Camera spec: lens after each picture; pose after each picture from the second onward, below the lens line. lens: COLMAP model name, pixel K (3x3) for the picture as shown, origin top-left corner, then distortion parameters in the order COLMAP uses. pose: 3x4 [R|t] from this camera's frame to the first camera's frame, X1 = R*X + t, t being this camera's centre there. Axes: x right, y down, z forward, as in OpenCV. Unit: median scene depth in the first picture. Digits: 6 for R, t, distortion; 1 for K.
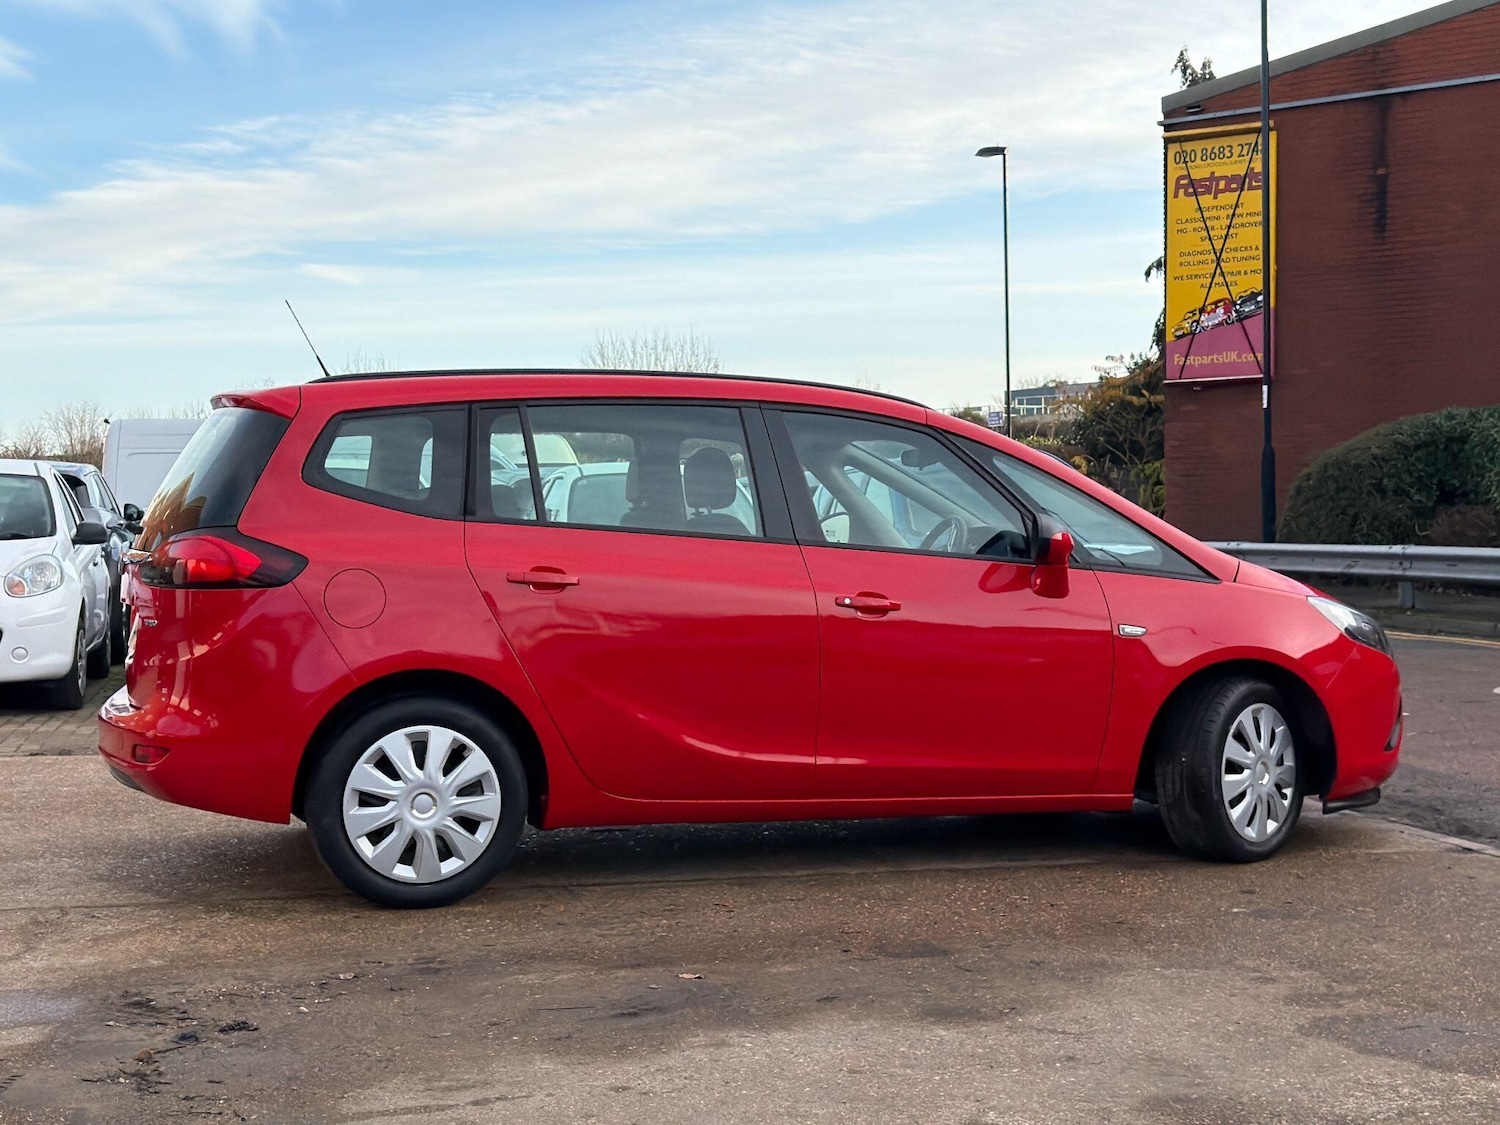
lens RADIAL K [[2093.7, 0, 750.0], [0, 2093.7, 562.5], [0, 0, 1]] dist [0.152664, -0.095782]
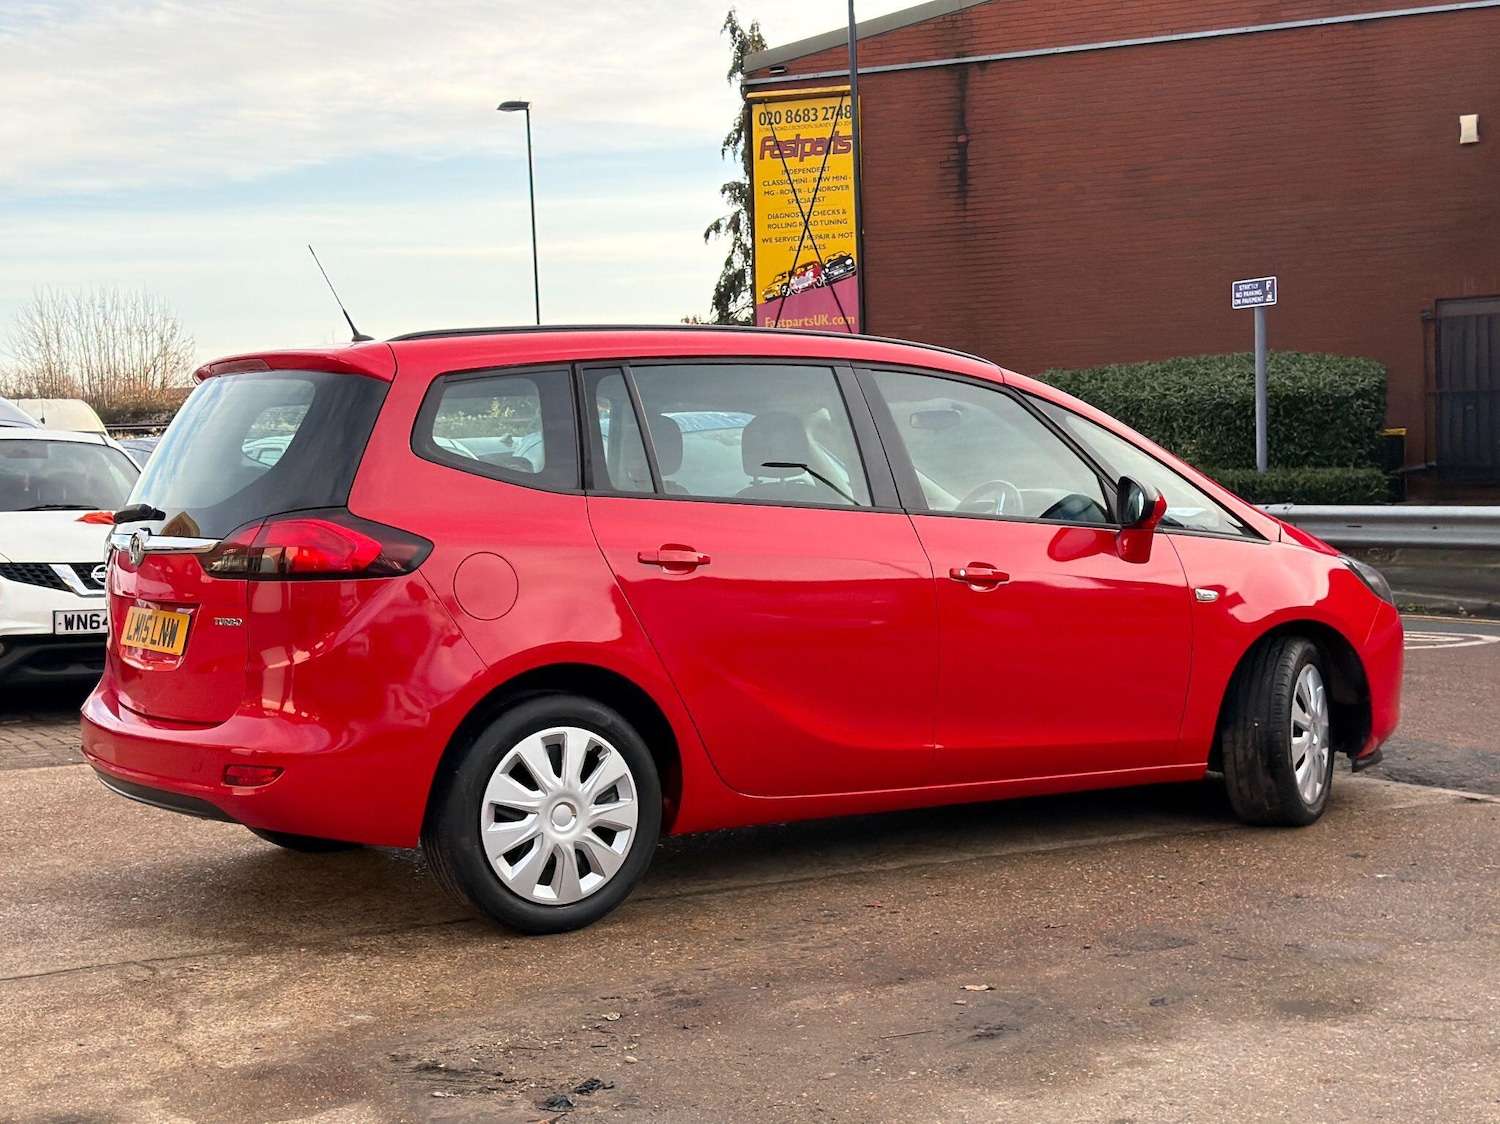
lens RADIAL K [[2128.7, 0, 750.0], [0, 2128.7, 562.0], [0, 0, 1]] dist [0.204356, -0.391948]
pose [[0.966088, -0.028380, 0.256649, -0.268918], [0.024543, 0.999534, 0.018144, -0.005568], [-0.257044, -0.011230, 0.966334, 0.096793]]
